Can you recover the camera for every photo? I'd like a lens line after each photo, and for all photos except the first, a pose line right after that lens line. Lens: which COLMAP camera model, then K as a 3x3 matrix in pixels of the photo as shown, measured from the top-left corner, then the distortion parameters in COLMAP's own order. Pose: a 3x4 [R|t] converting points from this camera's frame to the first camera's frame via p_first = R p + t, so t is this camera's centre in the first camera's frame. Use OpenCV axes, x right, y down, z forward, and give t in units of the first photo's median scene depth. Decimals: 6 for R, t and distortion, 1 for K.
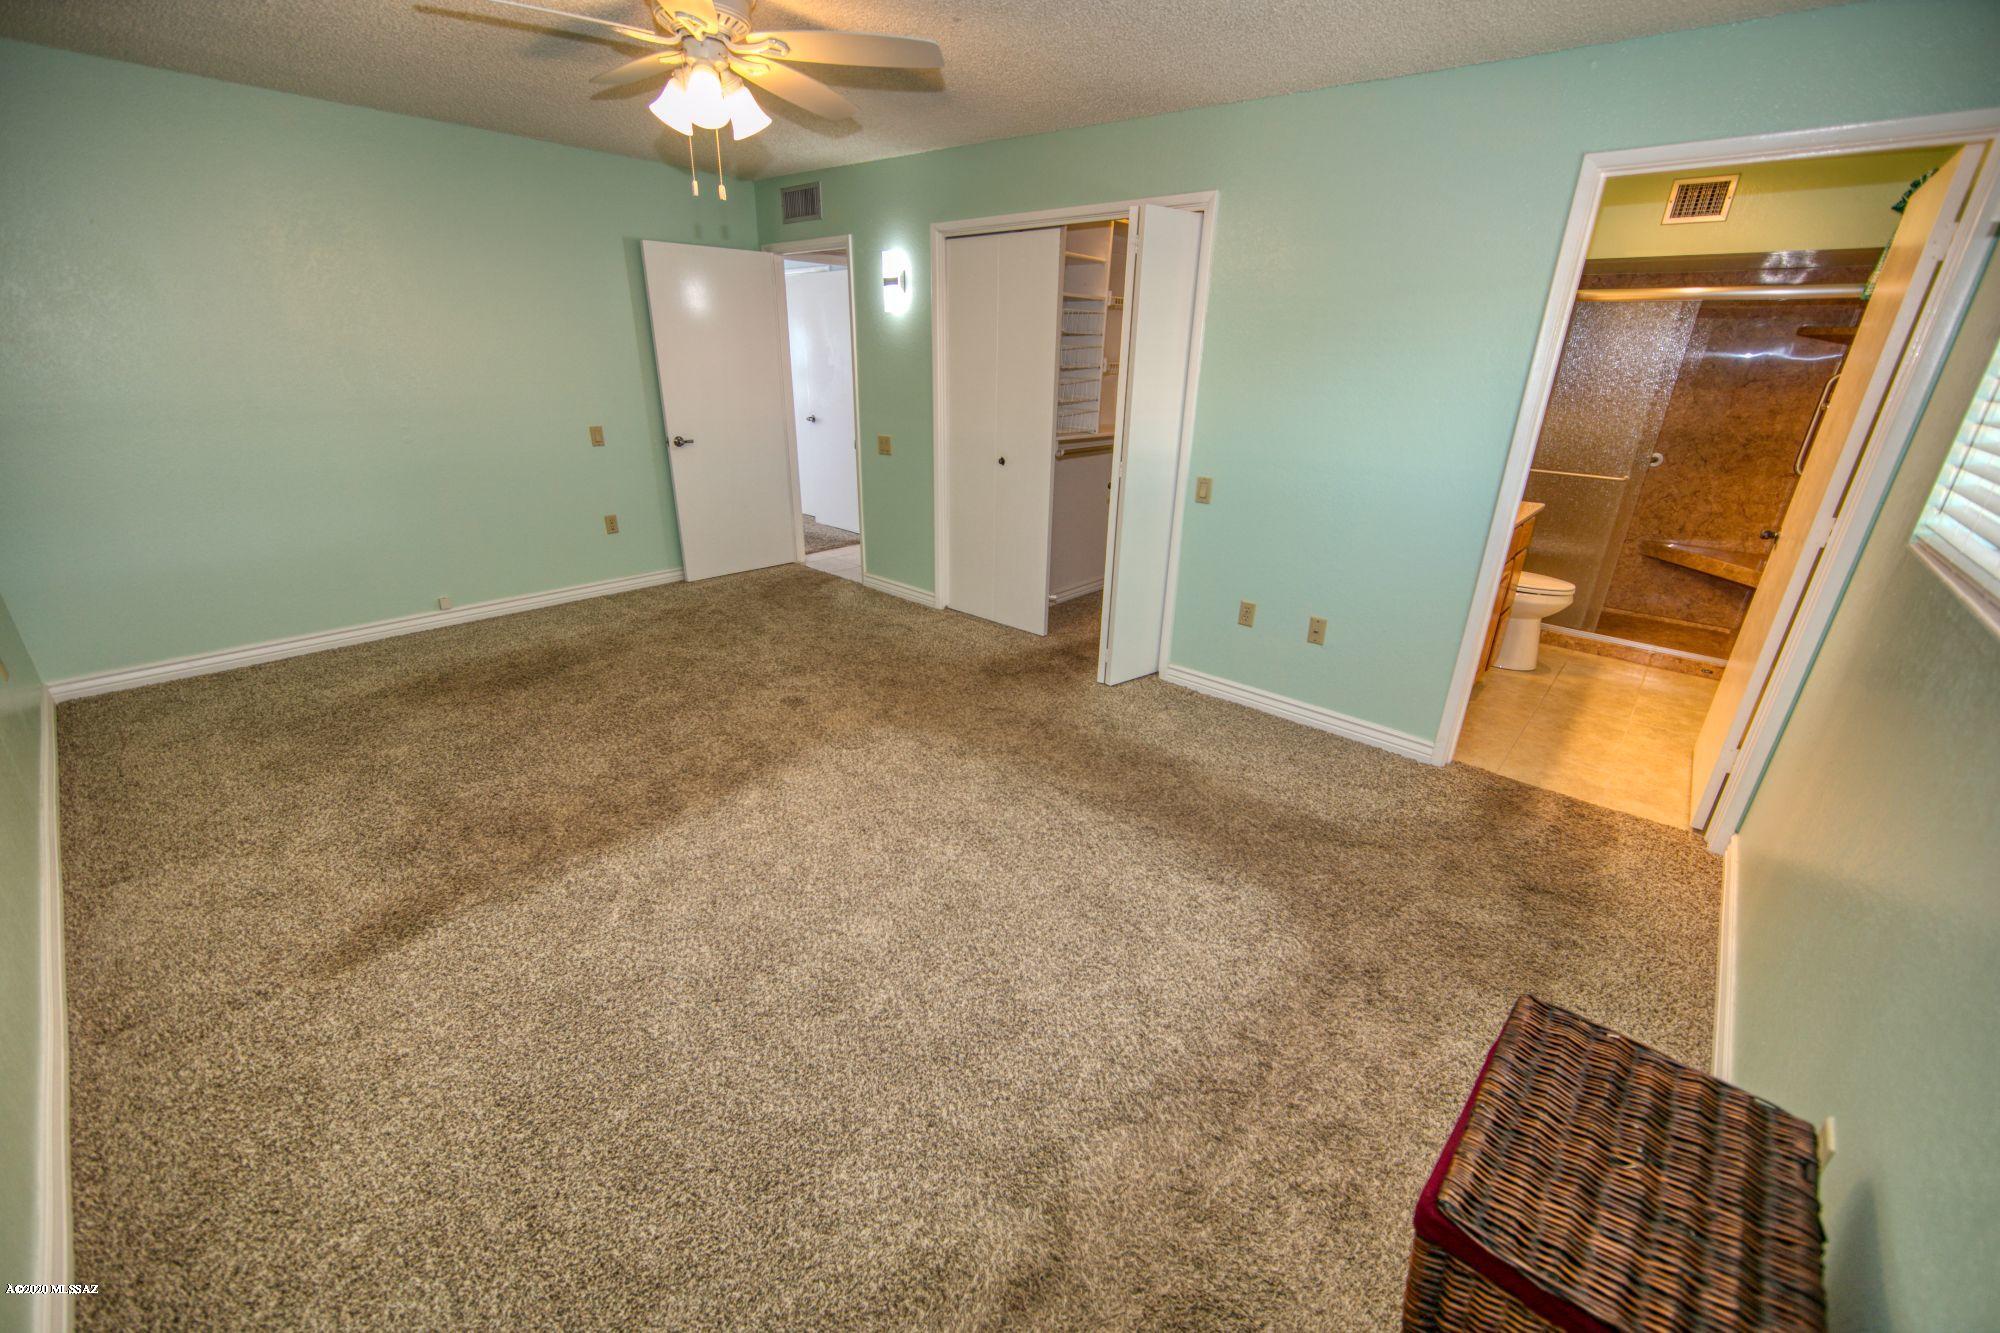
lens RADIAL K [[790.1, 0, 998.1], [0, 790.1, 671.1], [0, 0, 1]] dist [-0.013639, 0.003007]
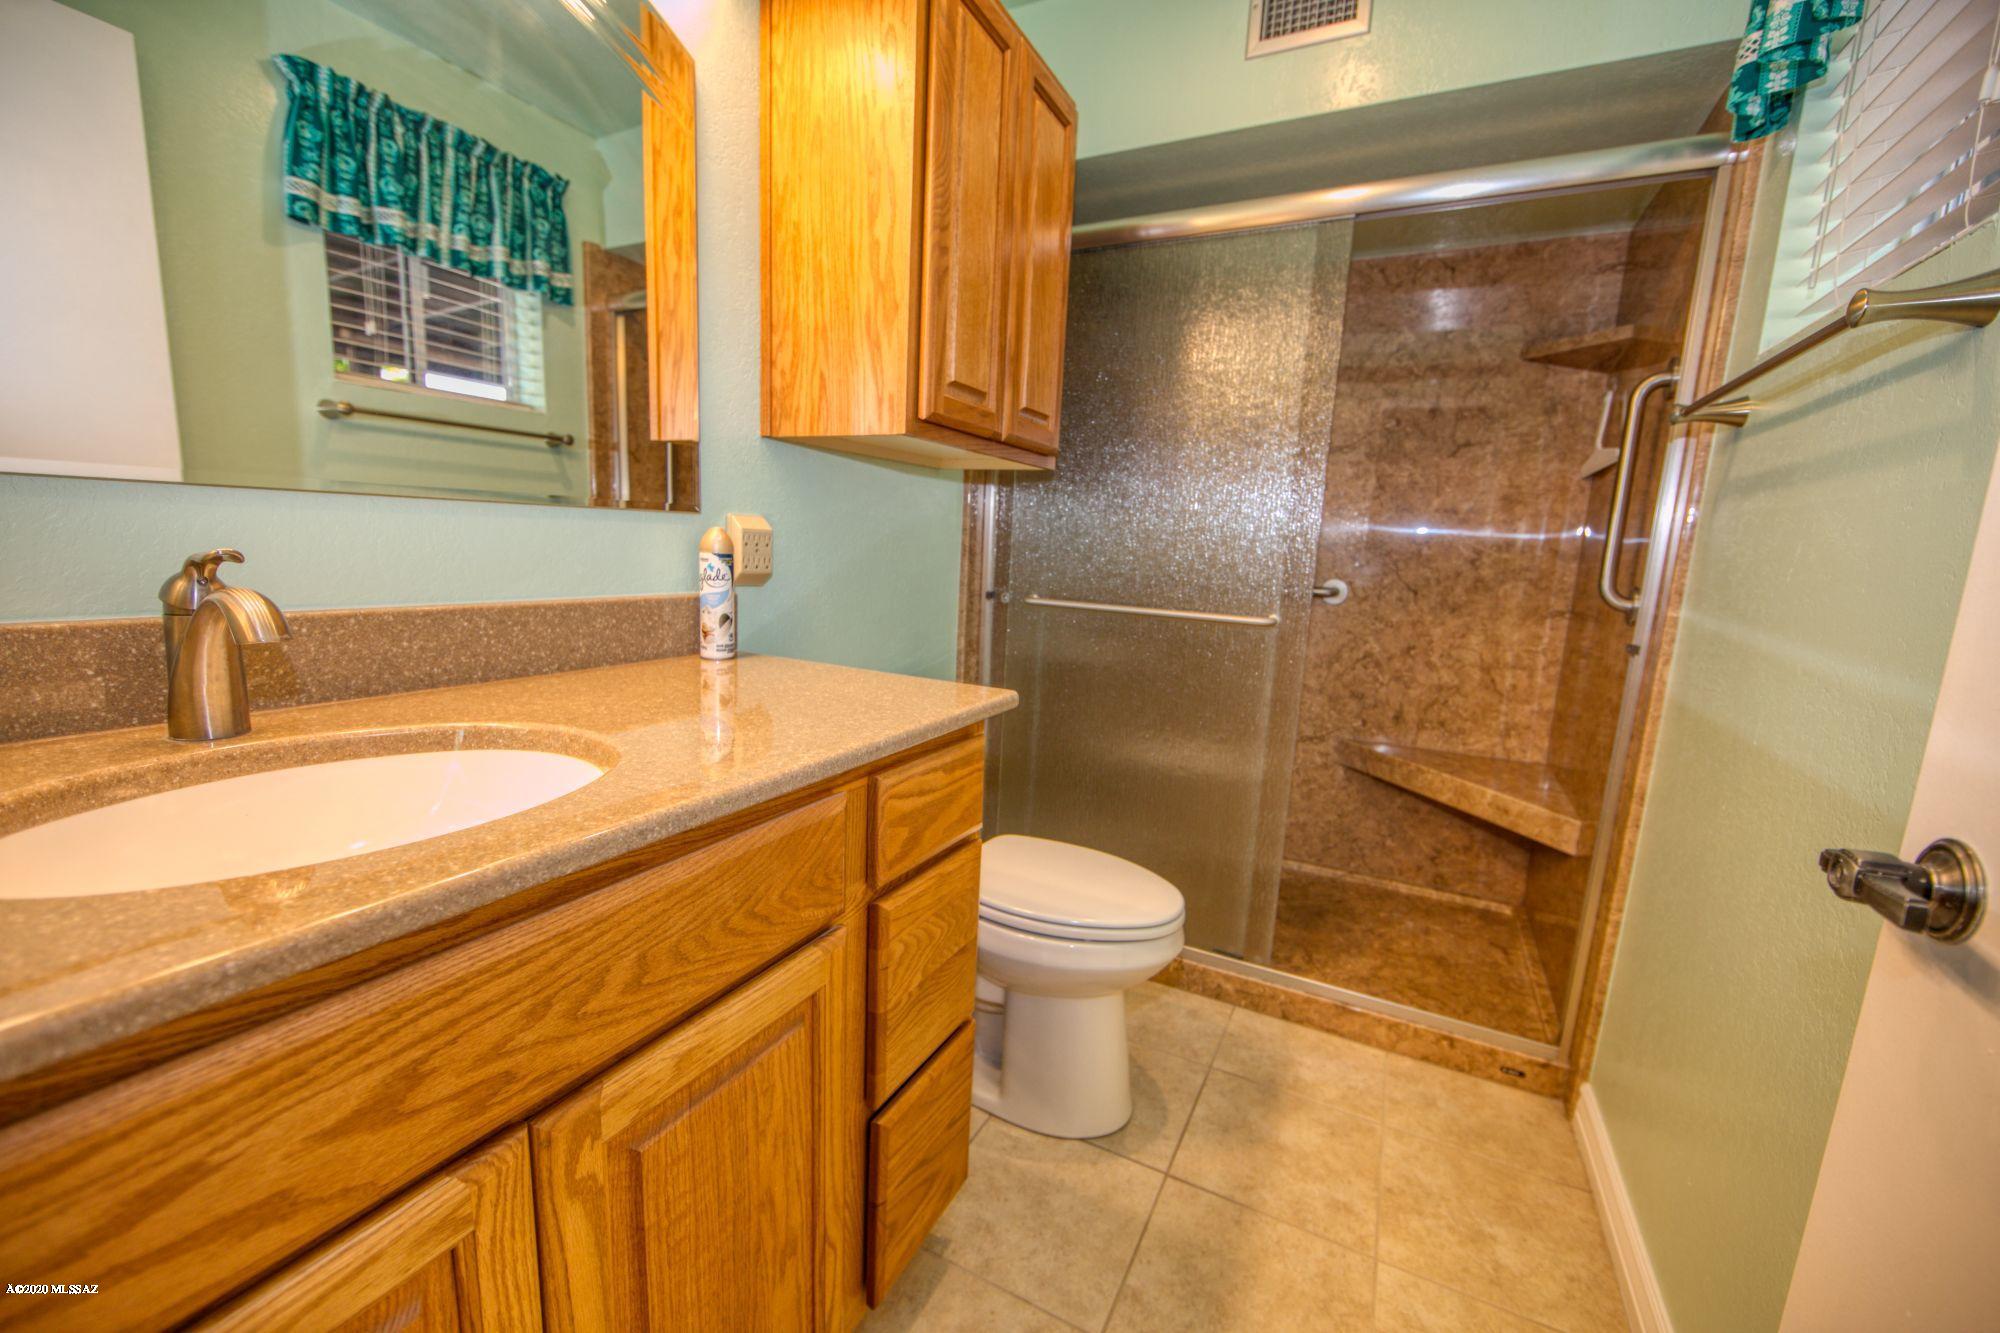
lens RADIAL K [[790.1, 0, 995.4], [0, 790.1, 665.0], [0, 0, 1]] dist [-0.013639, 0.003007]
pose [[0.969312, -0.015281, 0.245358, 0.493666], [0.067439, 0.976306, -0.205619, -0.128596], [-0.236403, 0.215855, 0.947375, 0.569467]]
